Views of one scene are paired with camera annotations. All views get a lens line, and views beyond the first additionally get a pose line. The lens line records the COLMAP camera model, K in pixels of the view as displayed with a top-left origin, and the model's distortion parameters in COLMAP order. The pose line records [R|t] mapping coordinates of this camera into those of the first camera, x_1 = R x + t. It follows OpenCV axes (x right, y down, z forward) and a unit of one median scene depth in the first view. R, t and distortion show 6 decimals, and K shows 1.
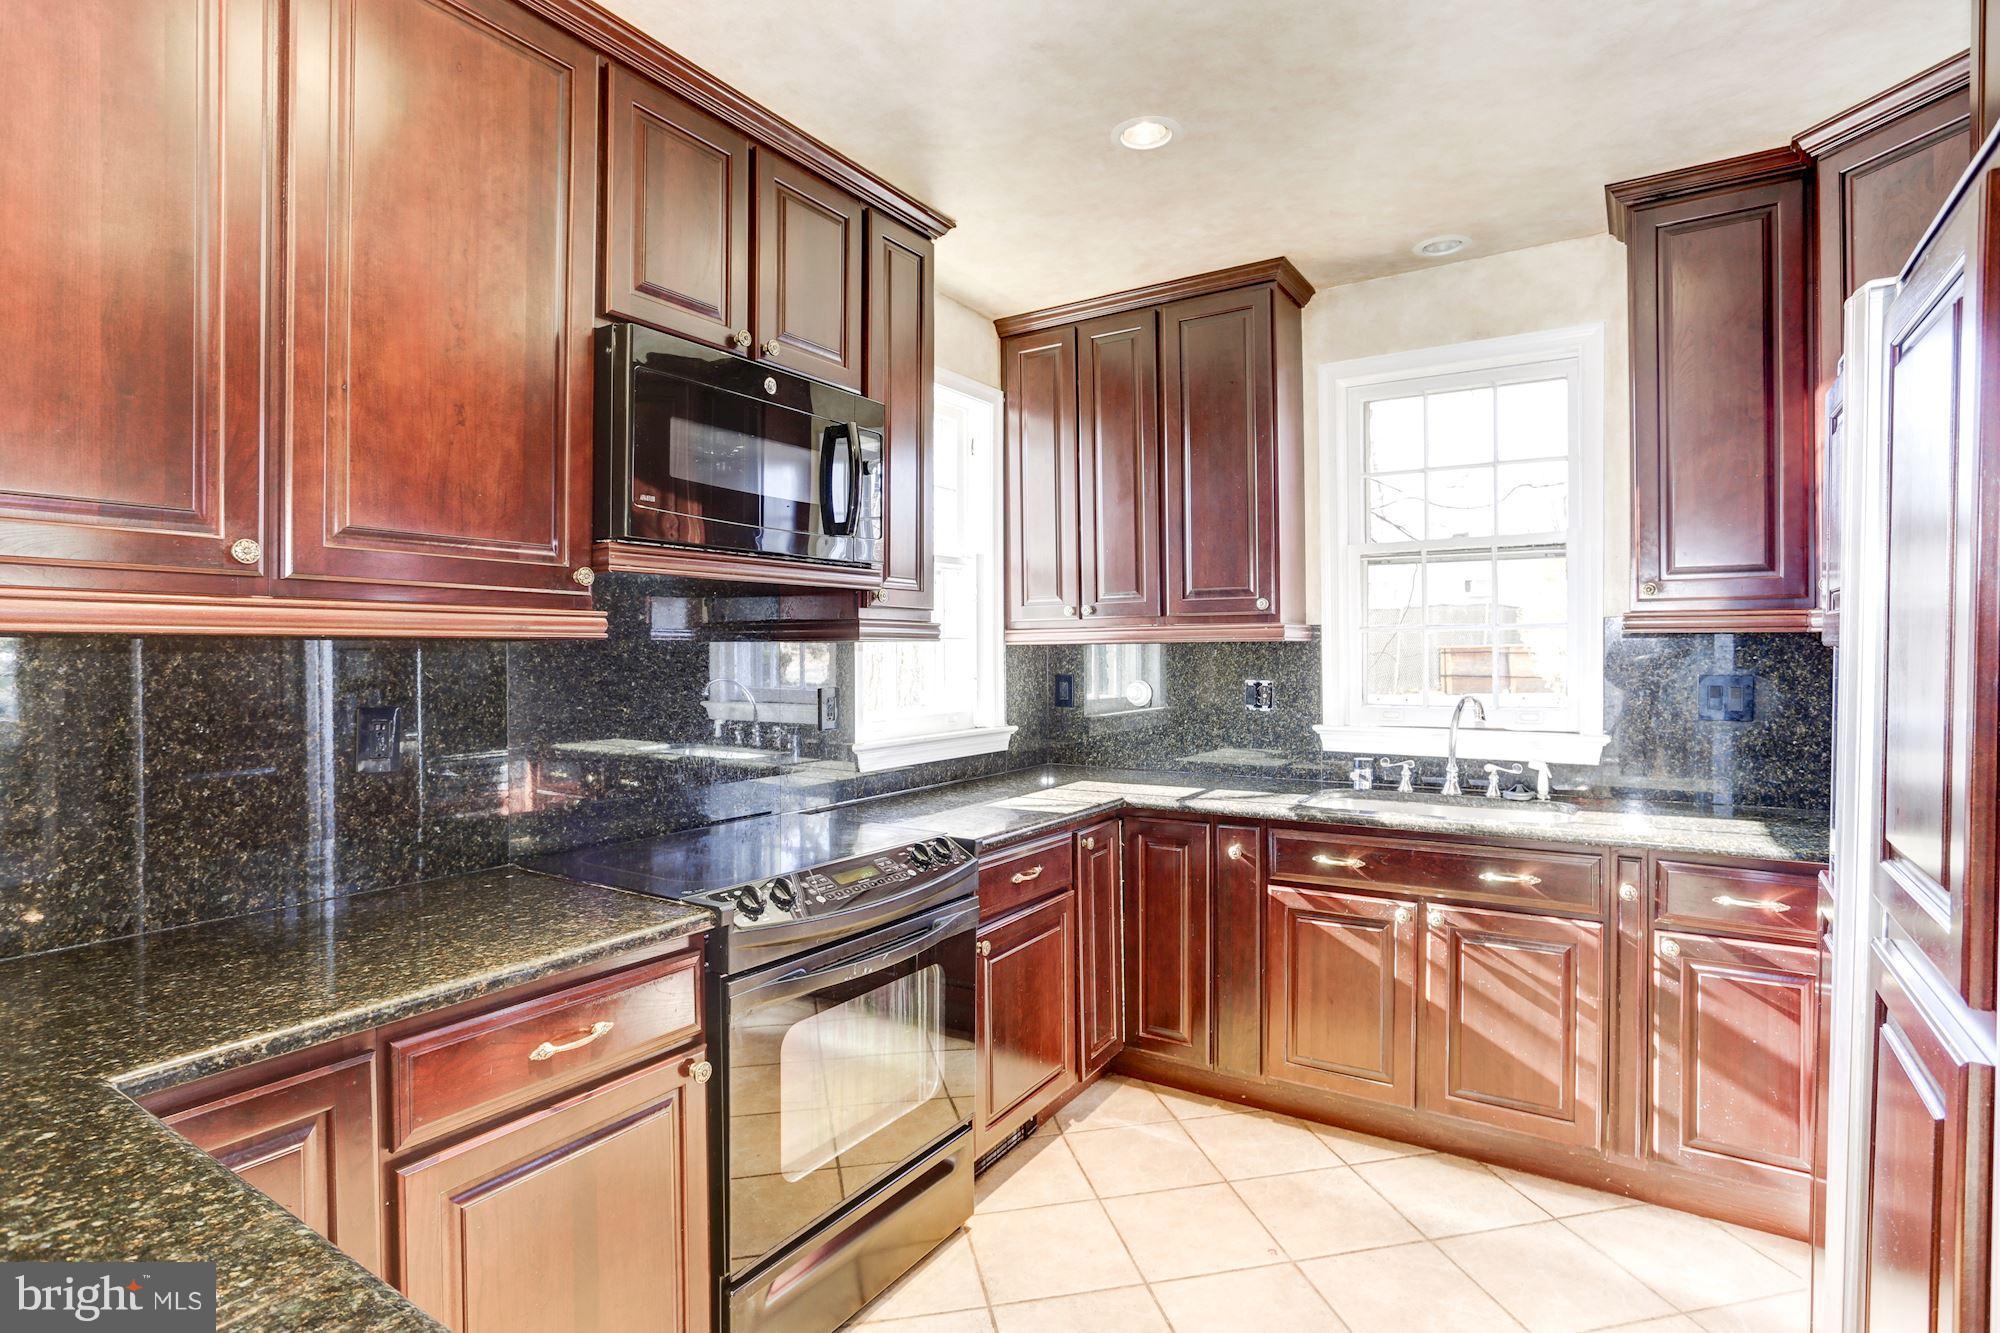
lens RADIAL K [[997.2, 0, 989.7], [0, 997.2, 659.5], [0, 0, 1]] dist [-0.063011, 0.033851]
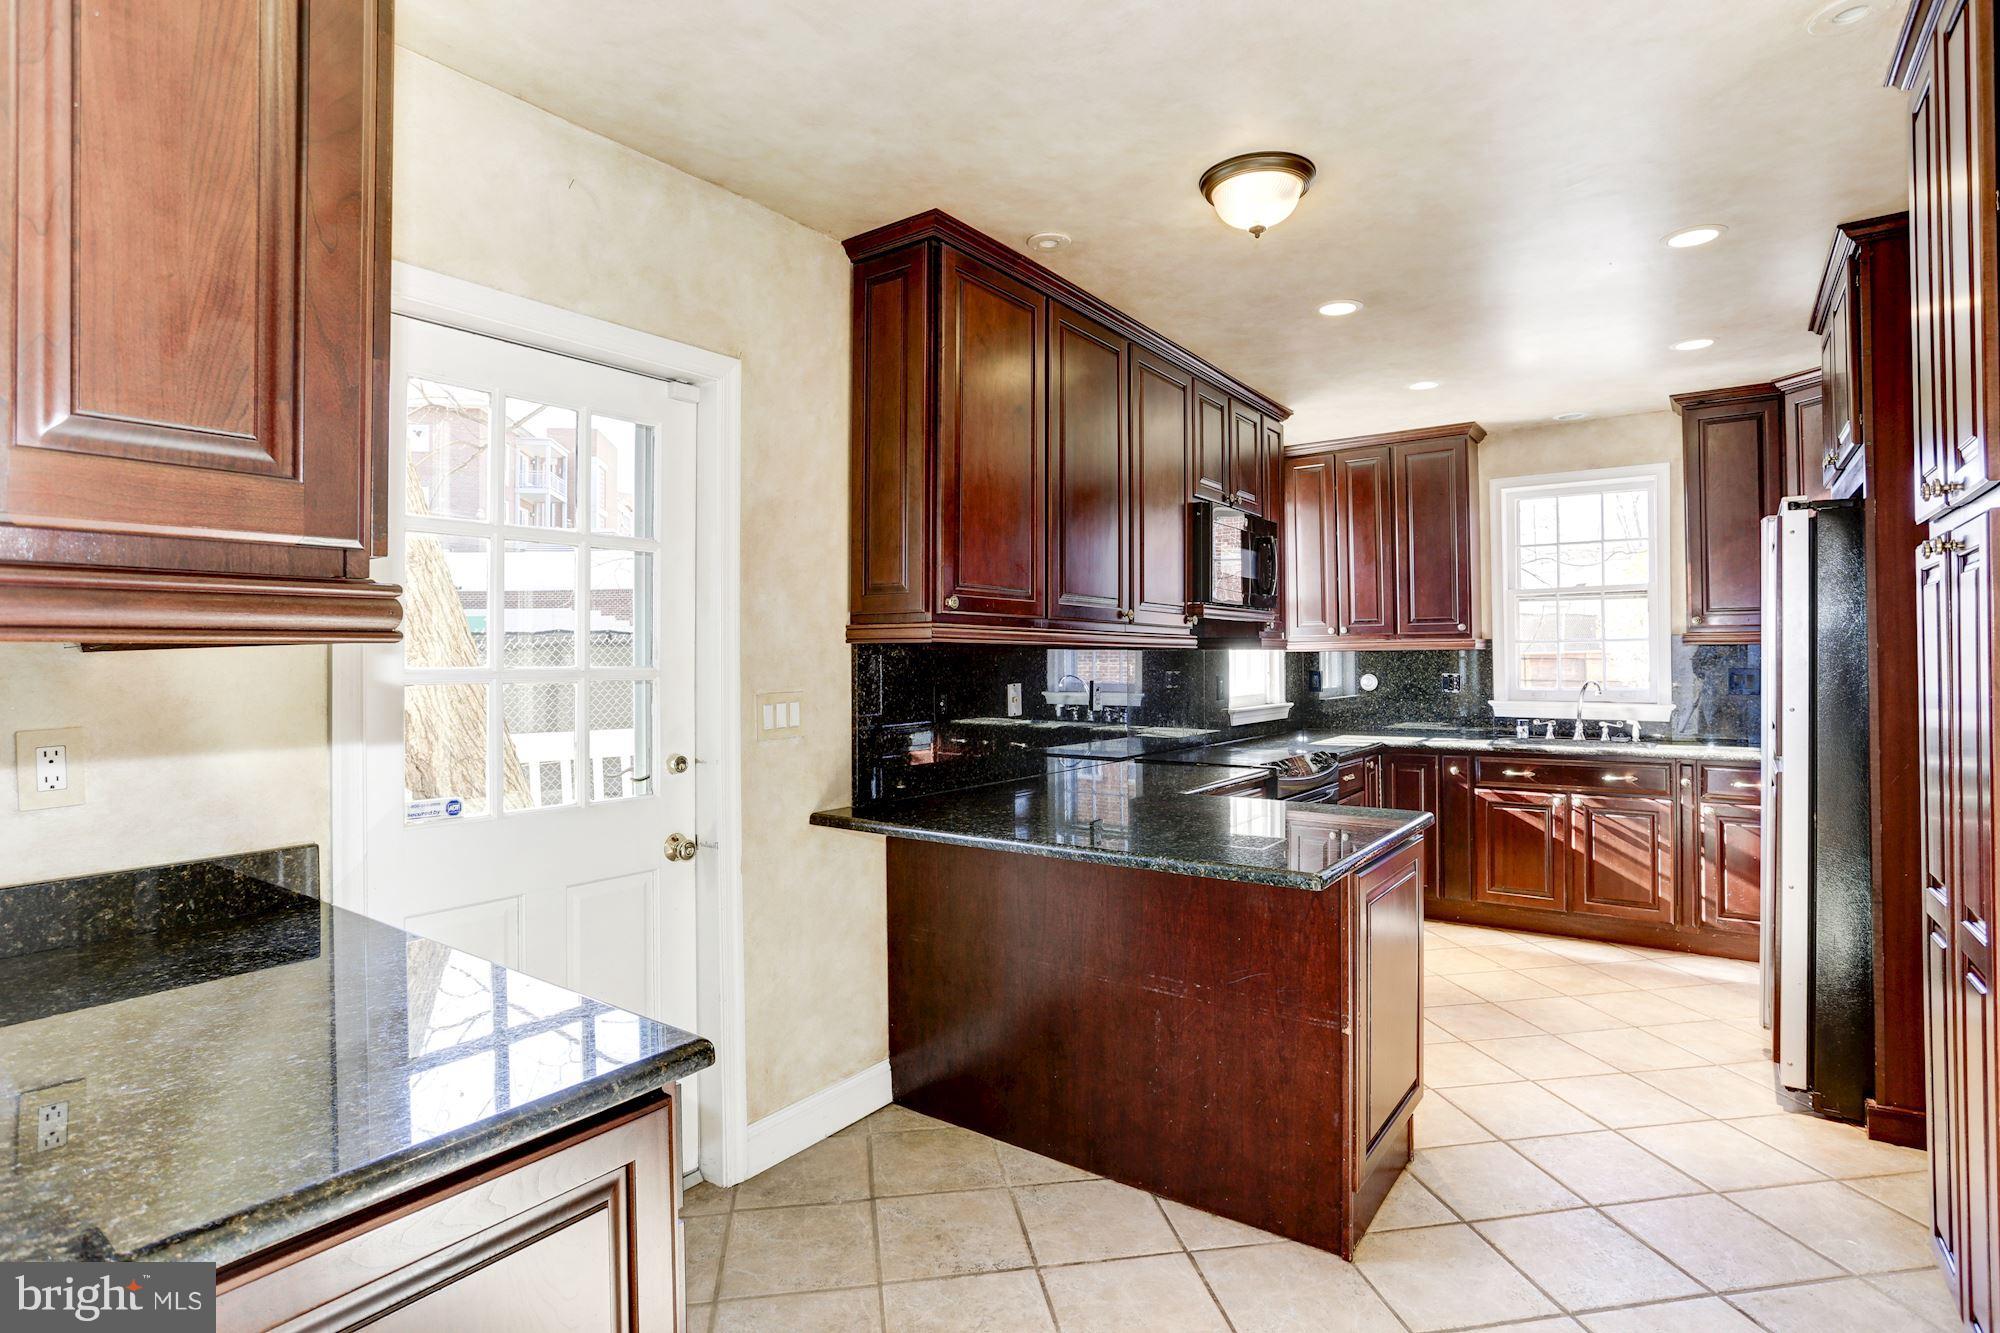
lens RADIAL K [[979.6, 0, 1000.5], [0, 979.6, 649.9], [0, 0, 1]] dist [-0.059598, 0.031729]
pose [[0.998501, -0.002435, -0.054683, -0.453574], [0.001473, 0.999844, -0.017629, 0.011150], [0.054718, 0.017522, 0.998348, -0.740737]]
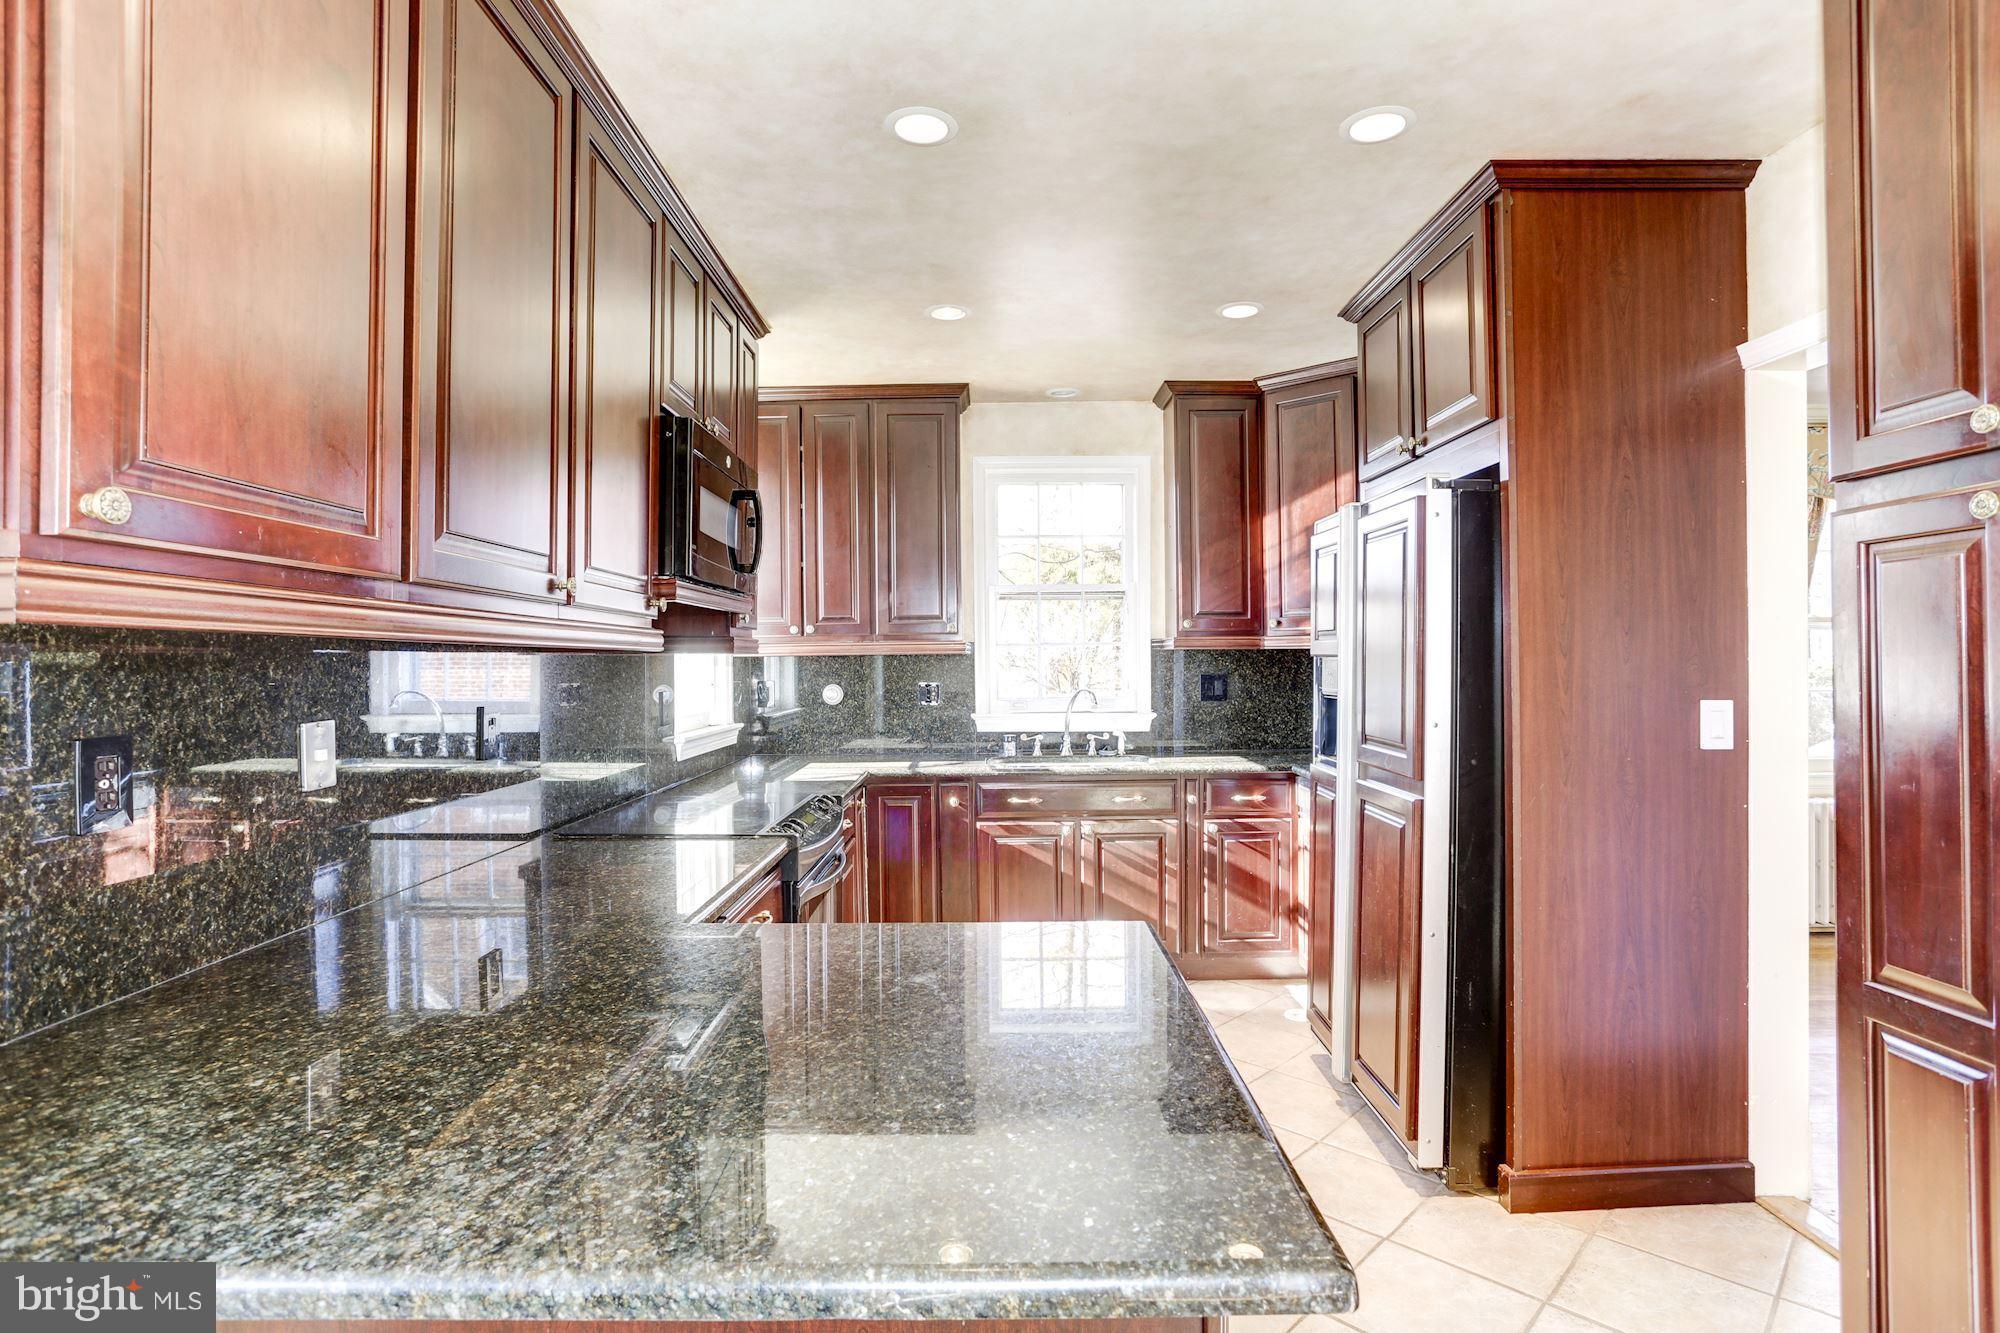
lens RADIAL K [[997.2, 0, 989.7], [0, 997.2, 659.5], [0, 0, 1]] dist [-0.063011, 0.033851]
pose [[0.842726, -0.002483, 0.538337, -0.478432], [0.009328, 0.999907, -0.009991, 0.004517], [-0.538262, 0.013441, 0.842670, -0.237325]]
